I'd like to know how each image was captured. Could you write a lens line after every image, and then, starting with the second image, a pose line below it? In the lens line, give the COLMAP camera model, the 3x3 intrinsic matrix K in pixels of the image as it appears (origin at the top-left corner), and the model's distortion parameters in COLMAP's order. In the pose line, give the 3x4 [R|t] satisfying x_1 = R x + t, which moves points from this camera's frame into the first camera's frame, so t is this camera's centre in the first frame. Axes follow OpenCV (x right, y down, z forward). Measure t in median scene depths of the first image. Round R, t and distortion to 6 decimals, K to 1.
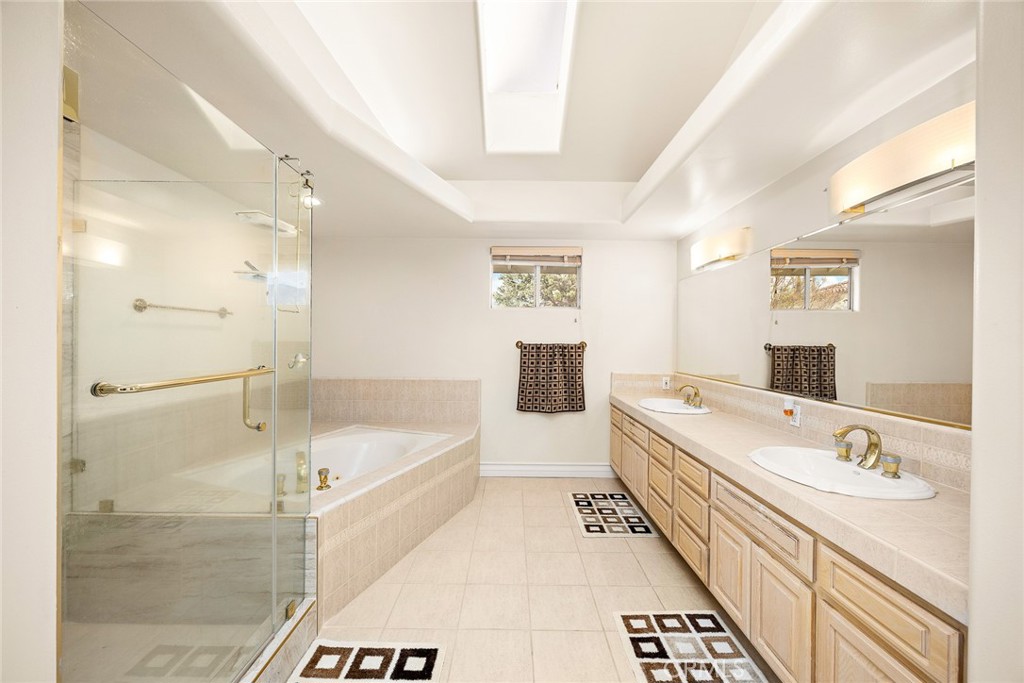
lens RADIAL K [[389.7, 0, 519.1], [0, 389.7, 340.9], [0, 0, 1]] dist [-0.000540, 0.000816]
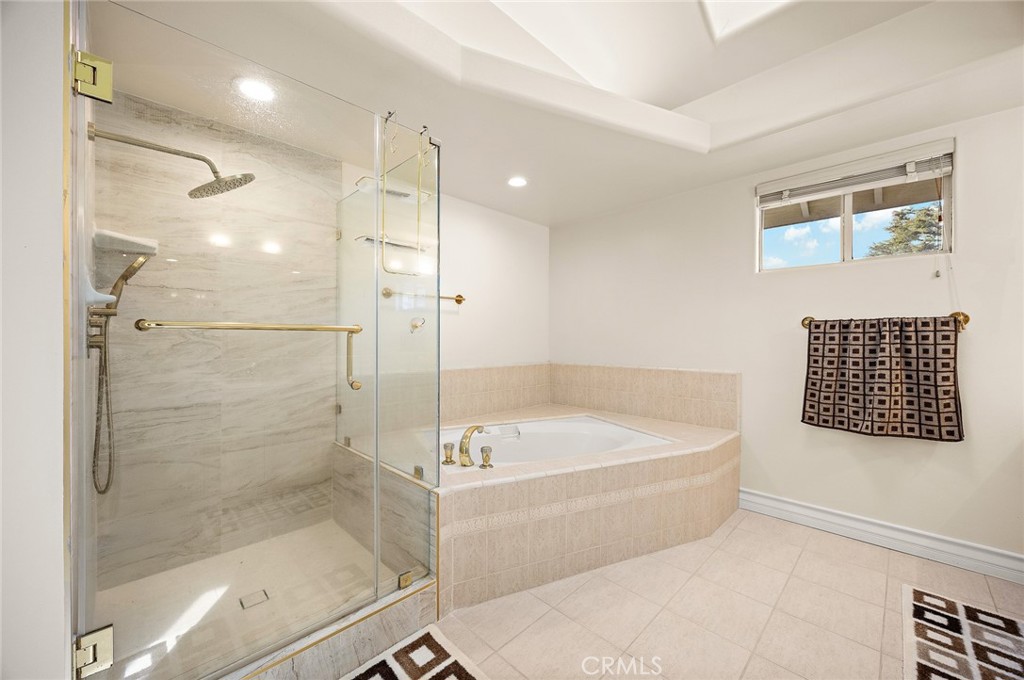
lens RADIAL K [[389.7, 0, 502.6], [0, 389.7, 338.1], [0, 0, 1]] dist [-0.000540, 0.000816]
pose [[0.702616, -0.010452, -0.711492, 0.113492], [0.009977, 0.999939, -0.004836, 0.036597], [0.711499, -0.003701, 0.702677, 0.195998]]
